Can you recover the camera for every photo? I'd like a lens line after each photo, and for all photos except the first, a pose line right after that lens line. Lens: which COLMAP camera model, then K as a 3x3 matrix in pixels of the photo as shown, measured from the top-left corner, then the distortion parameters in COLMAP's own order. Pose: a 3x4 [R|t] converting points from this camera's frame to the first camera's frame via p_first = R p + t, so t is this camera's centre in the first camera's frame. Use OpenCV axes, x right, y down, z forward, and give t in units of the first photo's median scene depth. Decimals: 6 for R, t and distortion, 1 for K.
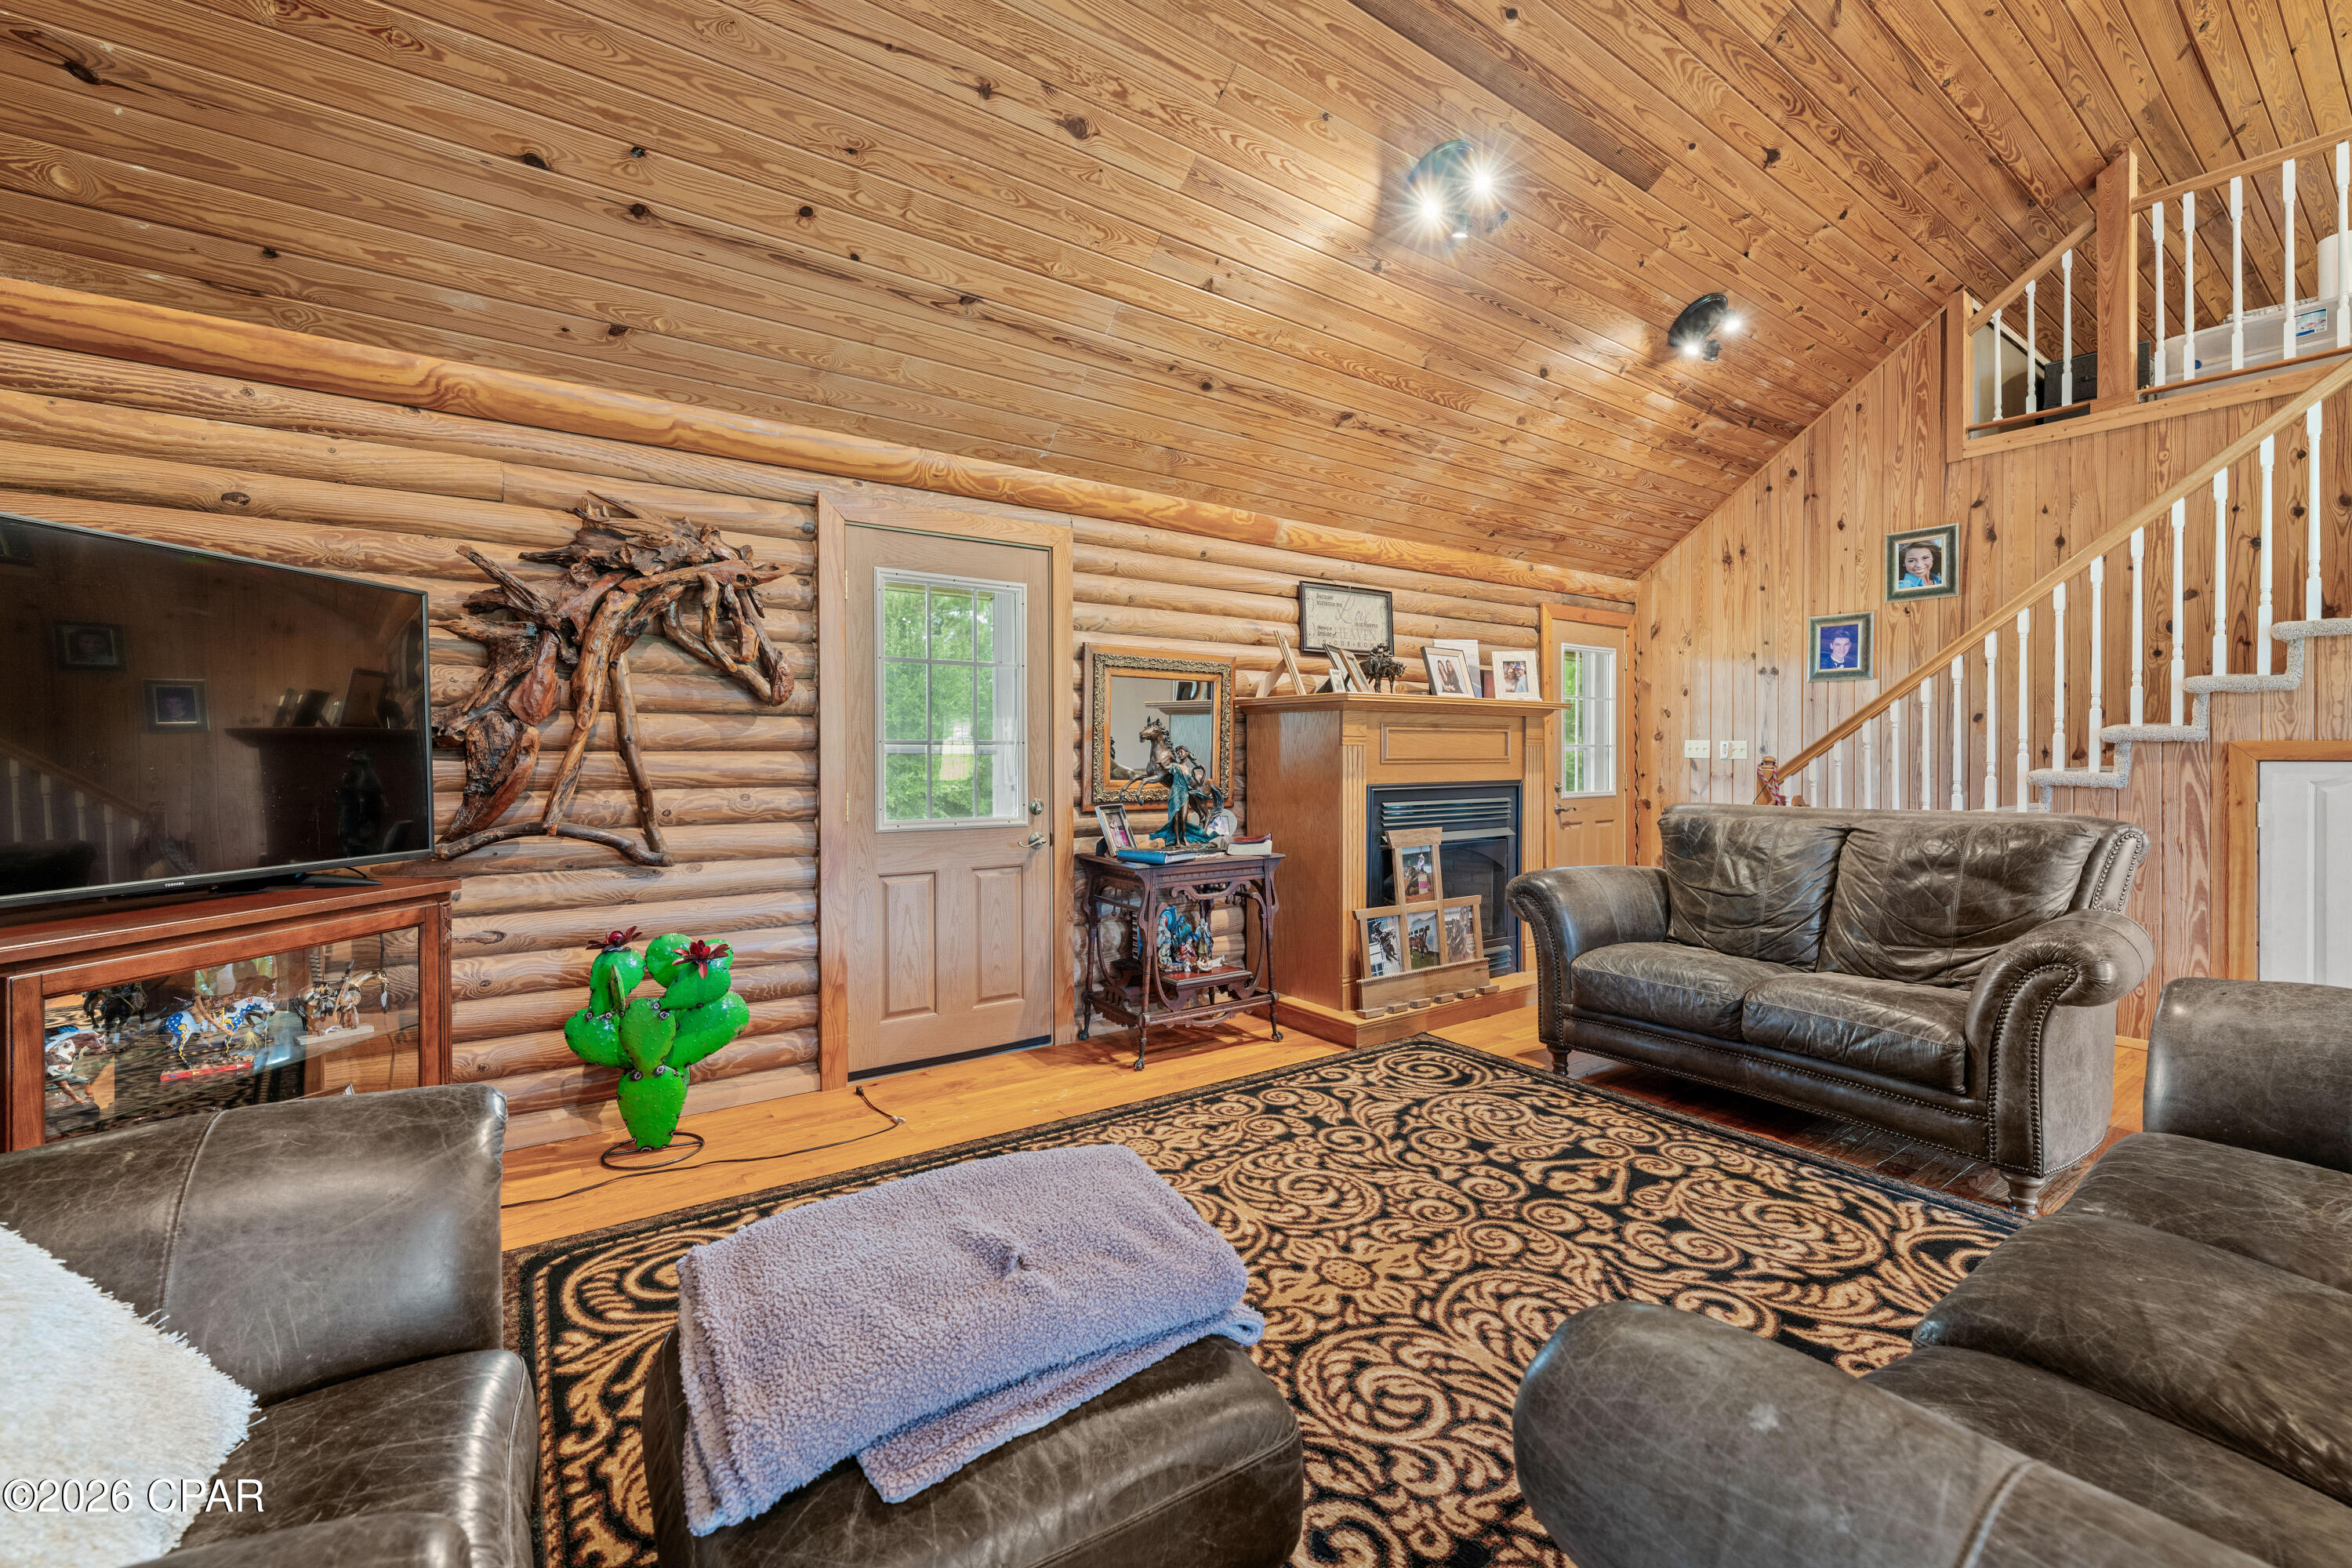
lens RADIAL K [[973.4, 0, 1182.9], [0, 973.4, 759.4], [0, 0, 1]] dist [-0.002418, 0.000332]
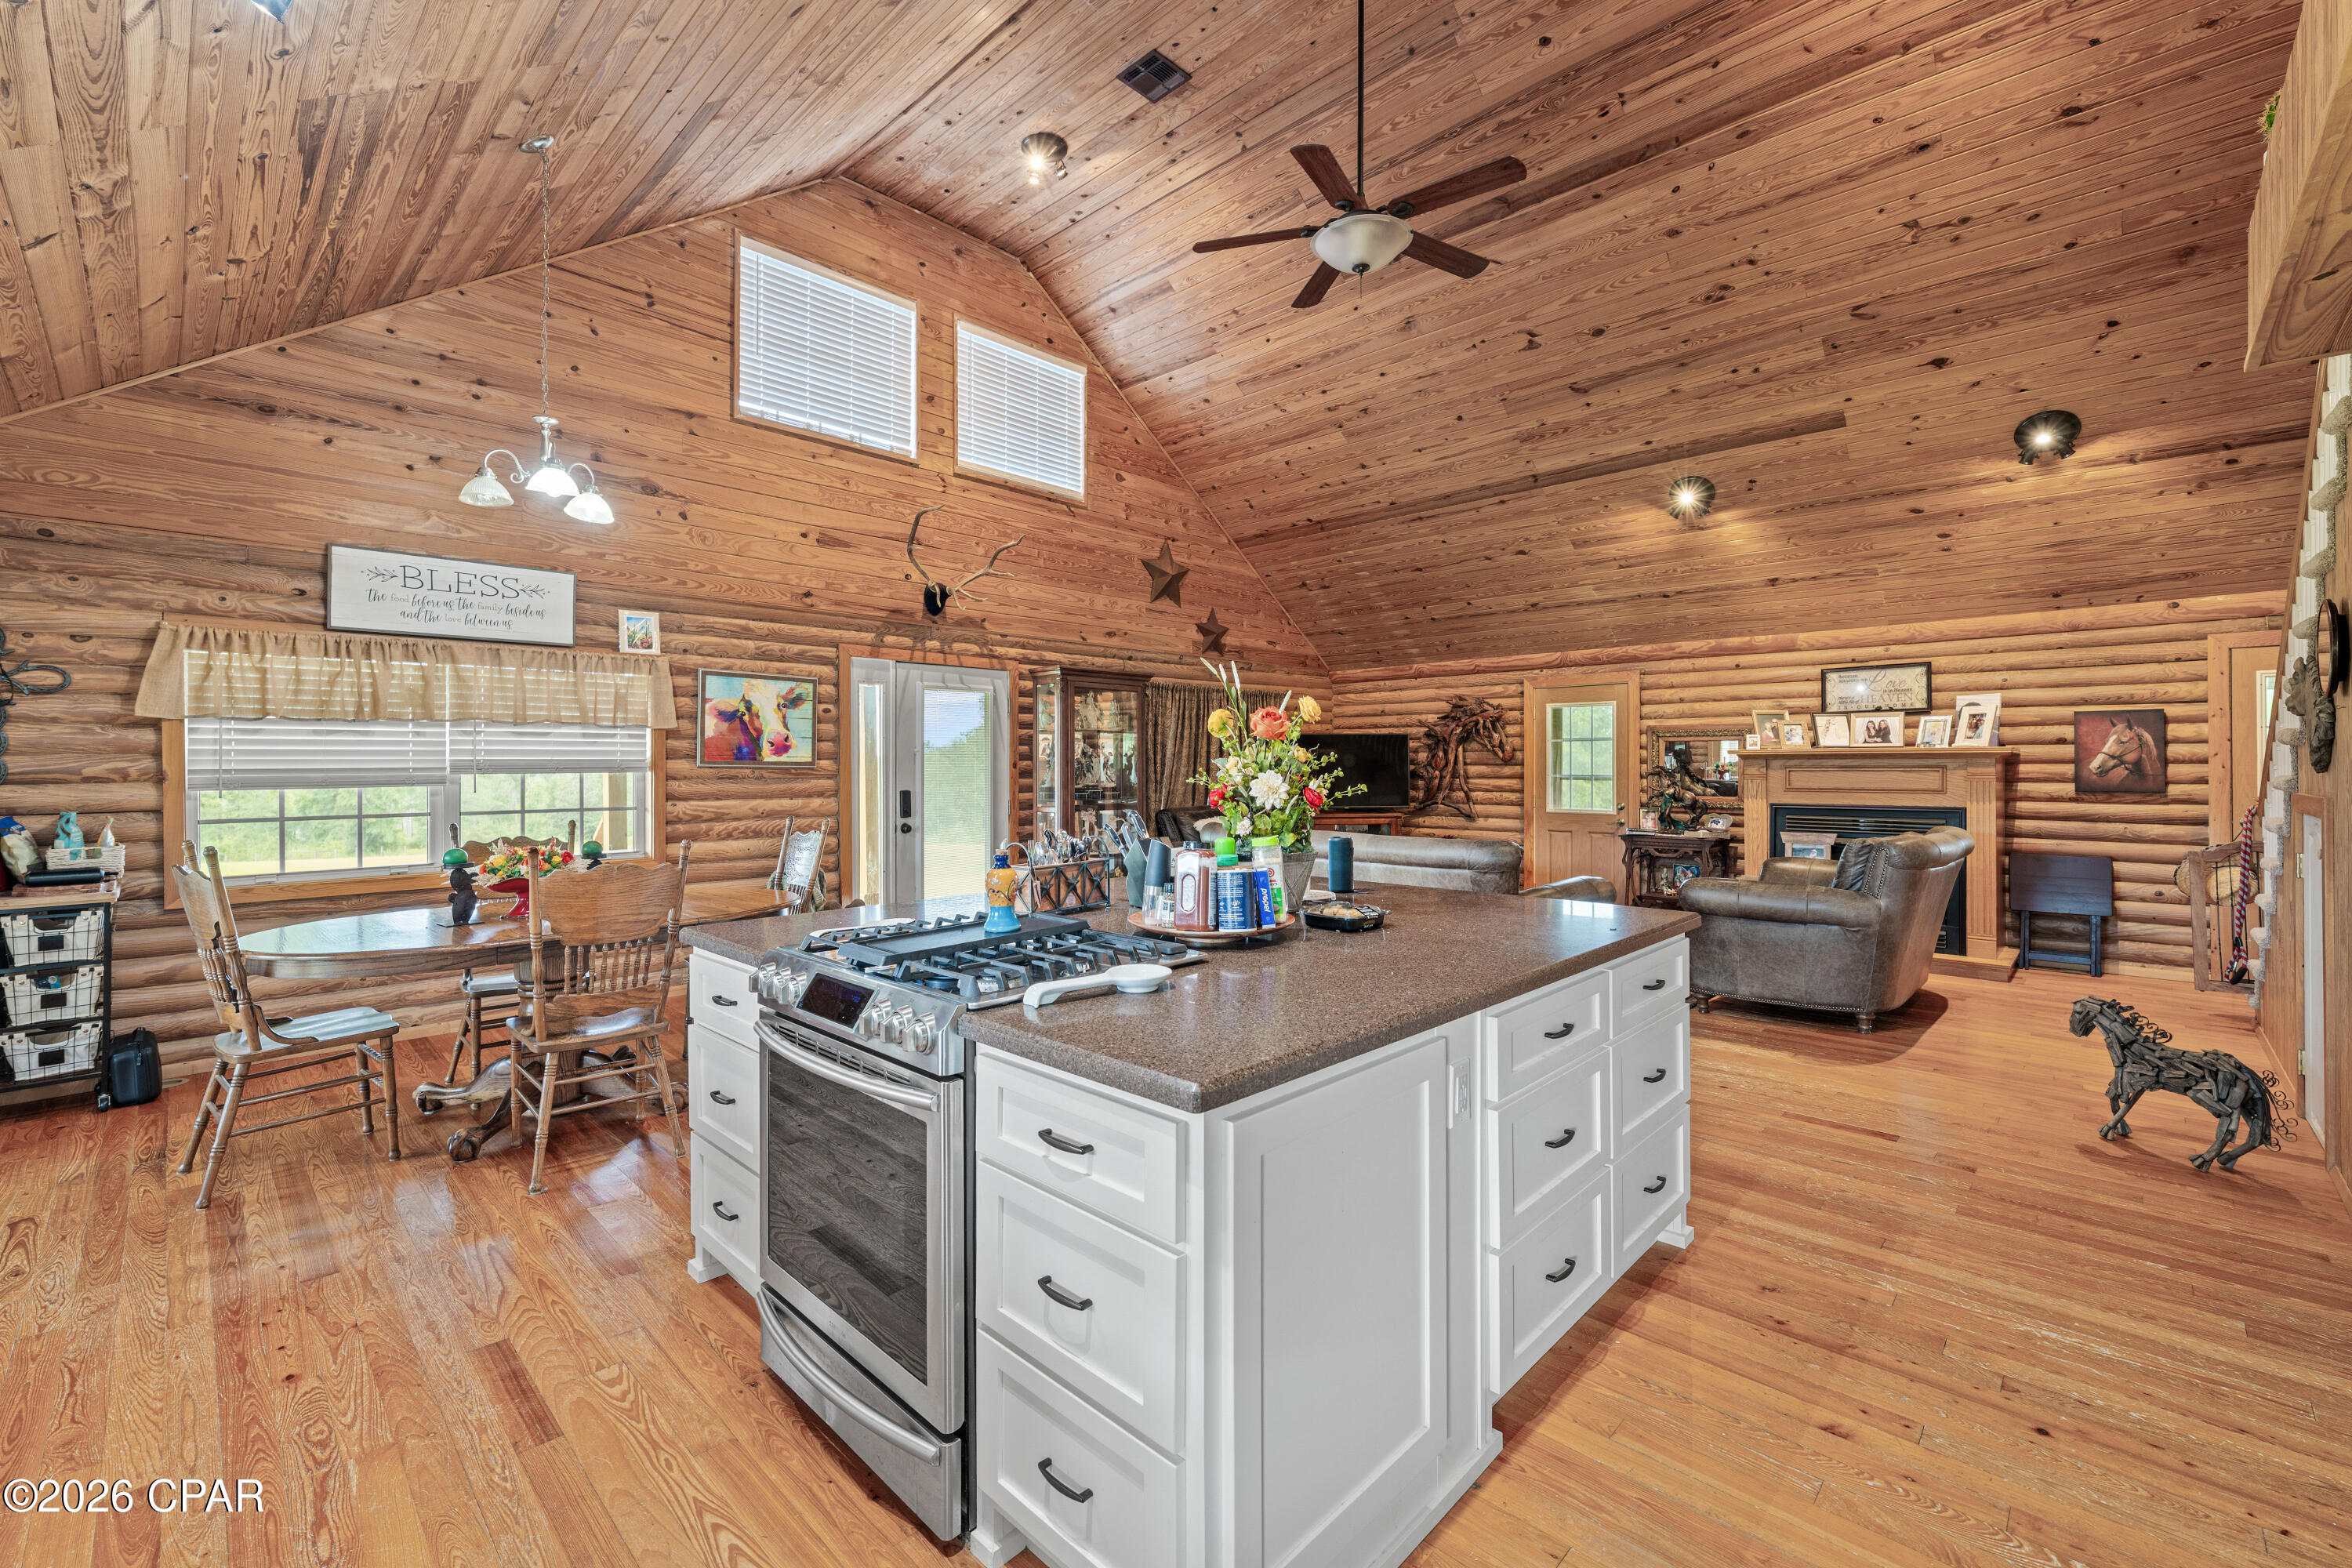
lens RADIAL K [[973.4, 0, 1181.7], [0, 973.4, 763.4], [0, 0, 1]] dist [-0.002418, 0.000332]
pose [[0.176602, 0.002199, -0.984280, 1.721207], [-0.001318, 0.999997, 0.001997, -0.045862], [0.984281, 0.000944, 0.176604, -0.299811]]
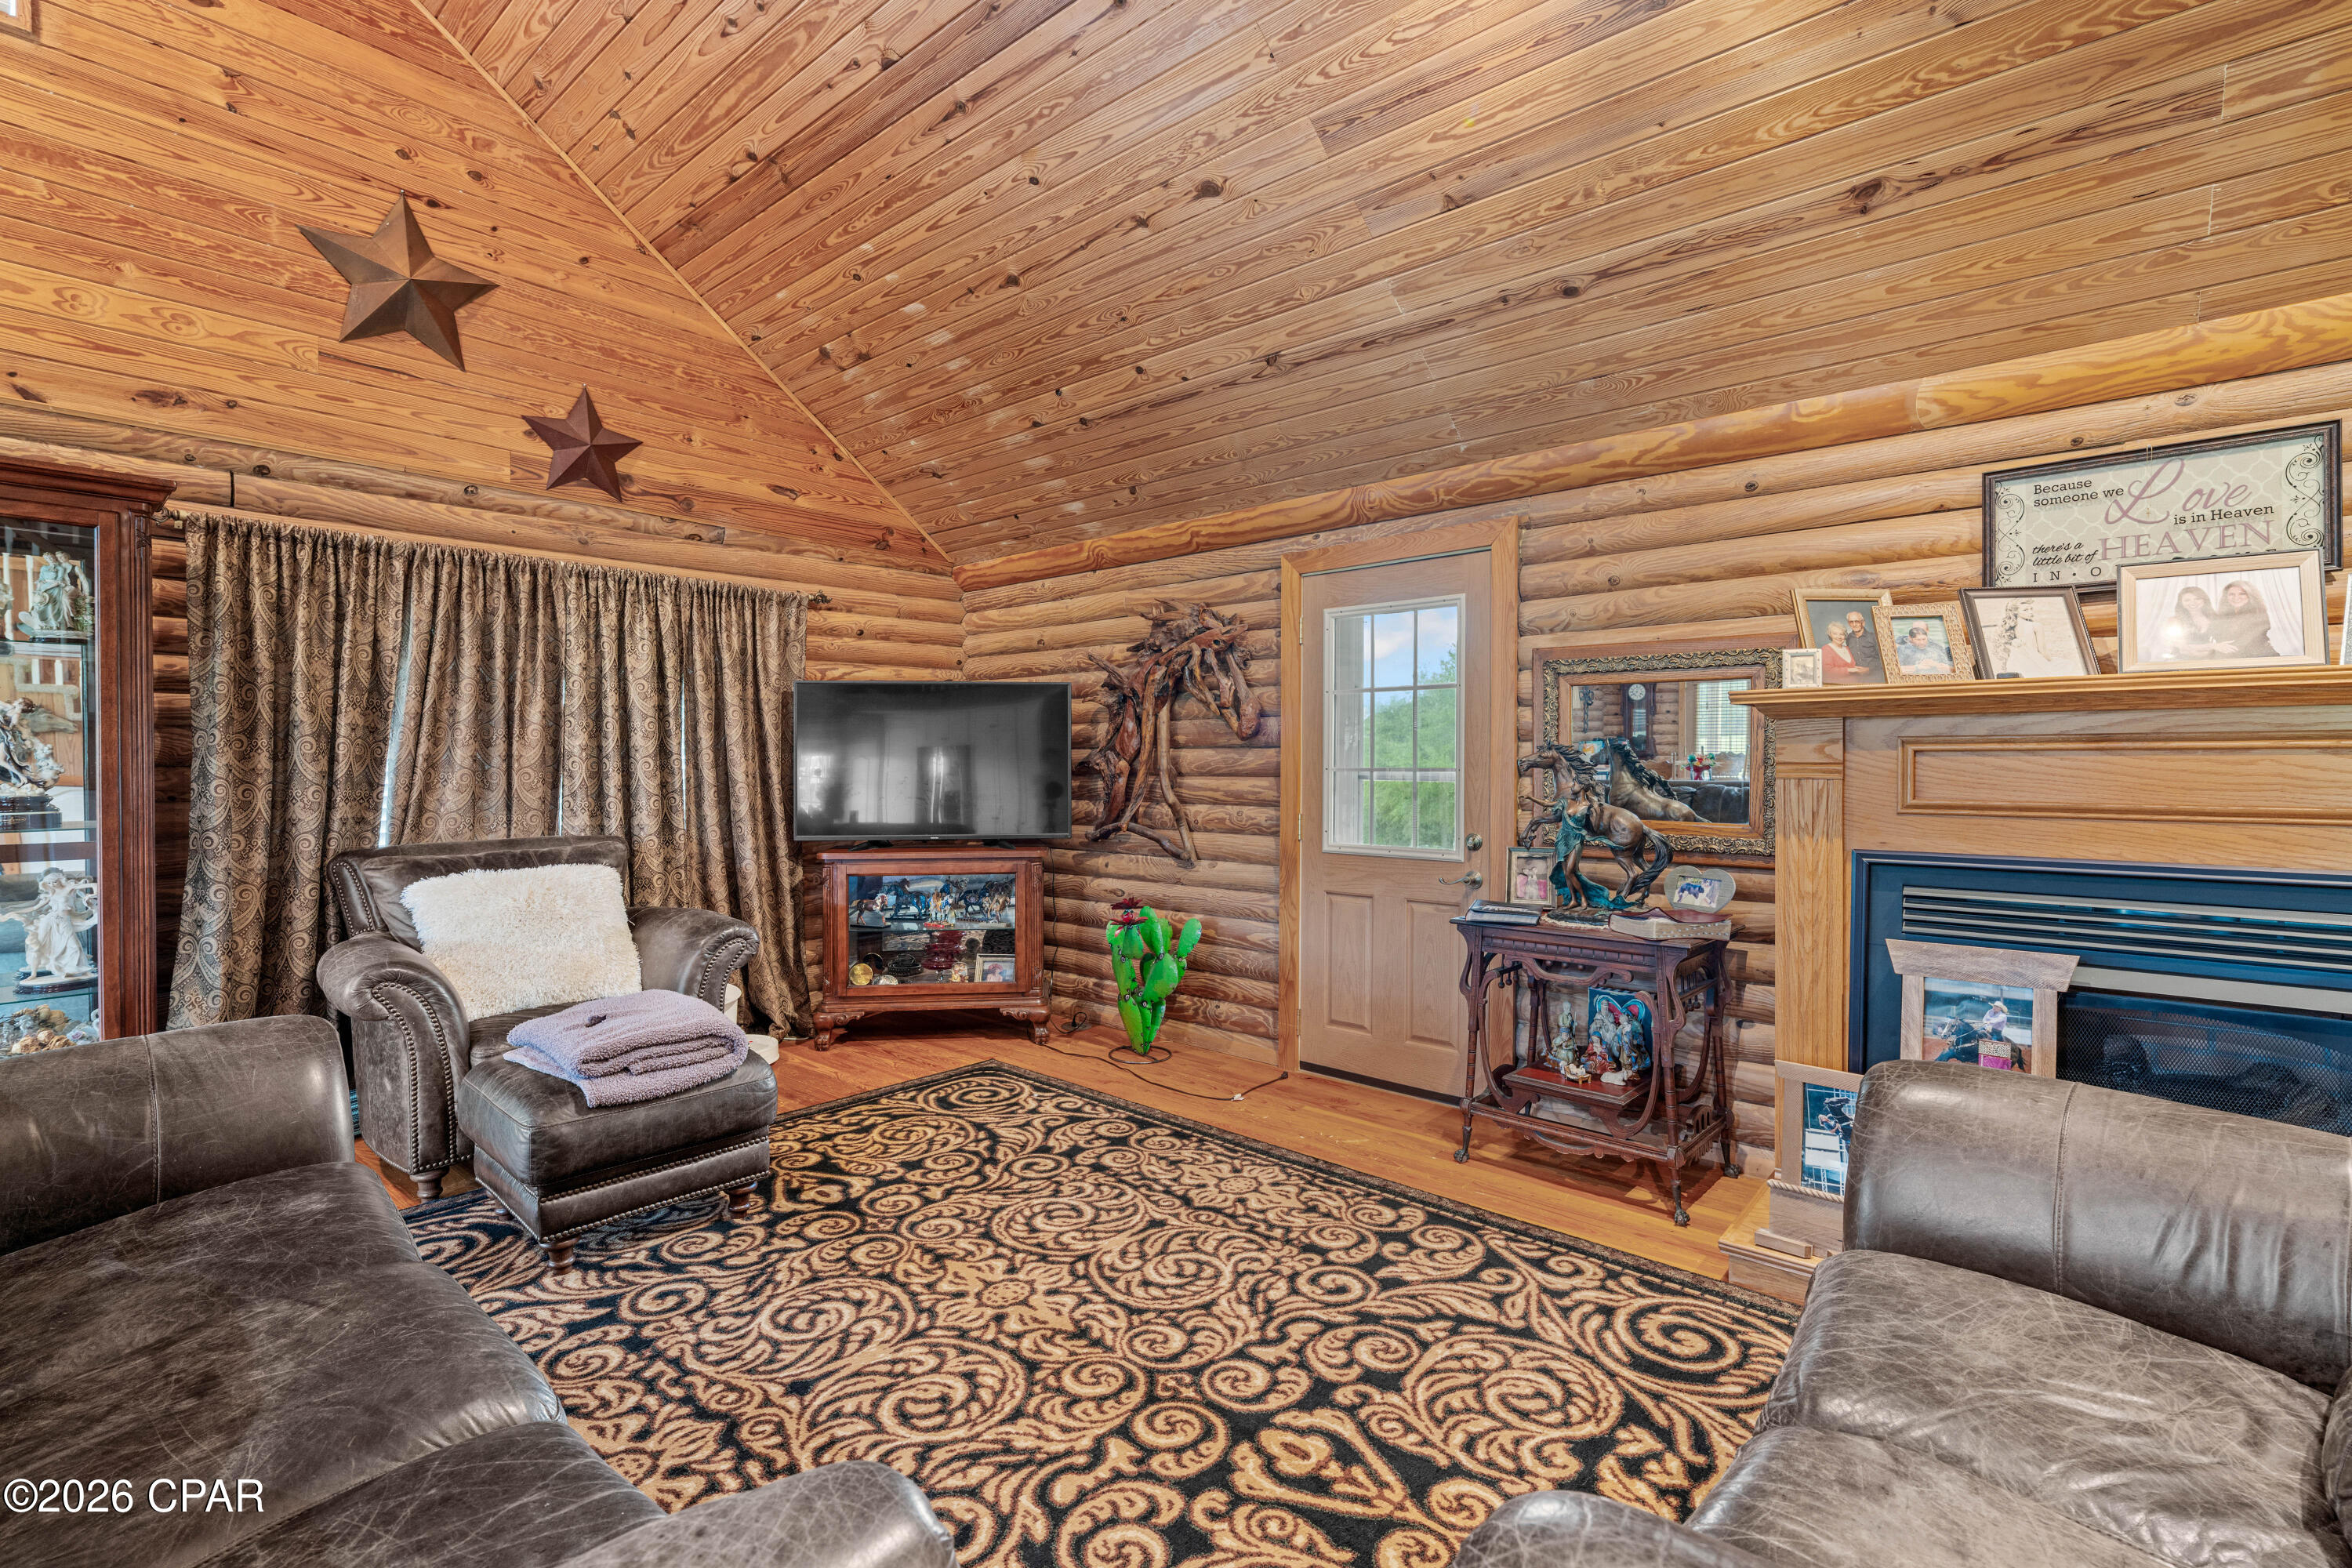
lens RADIAL K [[1045.4, 0, 1177.8], [0, 1045.4, 779.0], [0, 0, 1]] dist [-0.003036, 0.002763]
pose [[0.230125, 0.018156, -0.972992, 0.709013], [-0.004227, 0.999835, 0.017657, -0.024087], [0.973152, 0.000049, 0.230164, 0.505936]]
